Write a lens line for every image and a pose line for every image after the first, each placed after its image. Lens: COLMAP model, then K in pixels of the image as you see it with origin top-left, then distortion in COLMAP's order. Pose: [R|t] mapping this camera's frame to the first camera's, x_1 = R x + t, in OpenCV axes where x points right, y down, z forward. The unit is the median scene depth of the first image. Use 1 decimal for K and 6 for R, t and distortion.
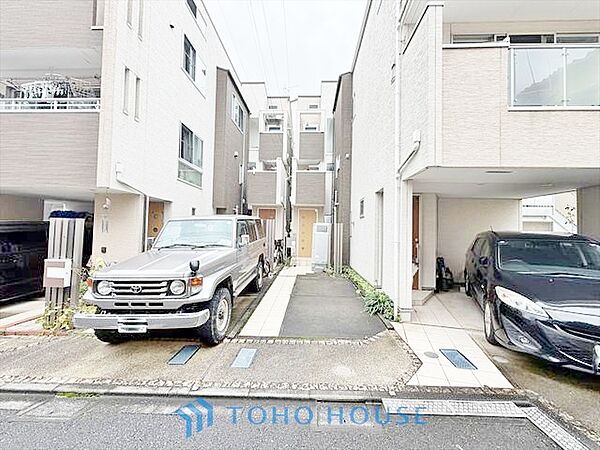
lens RADIAL K [[238.7, 0, 300.0], [0, 238.7, 225.0], [0, 0, 1]] dist [0.000760, -0.000021]
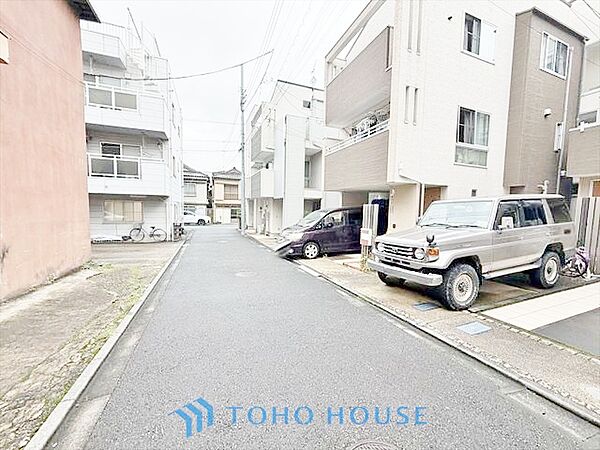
lens RADIAL K [[238.7, 0, 300.0], [0, 238.7, 225.0], [0, 0, 1]] dist [0.000760, -0.000021]
pose [[0.414618, 0.048420, -0.908707, 0.193585], [0.015596, 0.998059, 0.060297, 0.004252], [0.909862, -0.039172, 0.413058, -0.072627]]
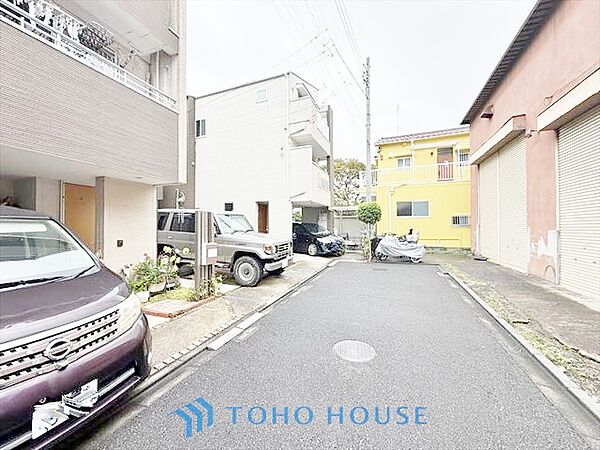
lens RADIAL K [[238.7, 0, 300.0], [0, 238.7, 225.0], [0, 0, 1]] dist [0.000760, -0.000021]
pose [[0.335336, -0.004715, 0.942087, -1.210665], [-0.018931, 0.999752, 0.011742, 0.011420], [-0.941908, -0.021772, 0.335164, 0.063484]]
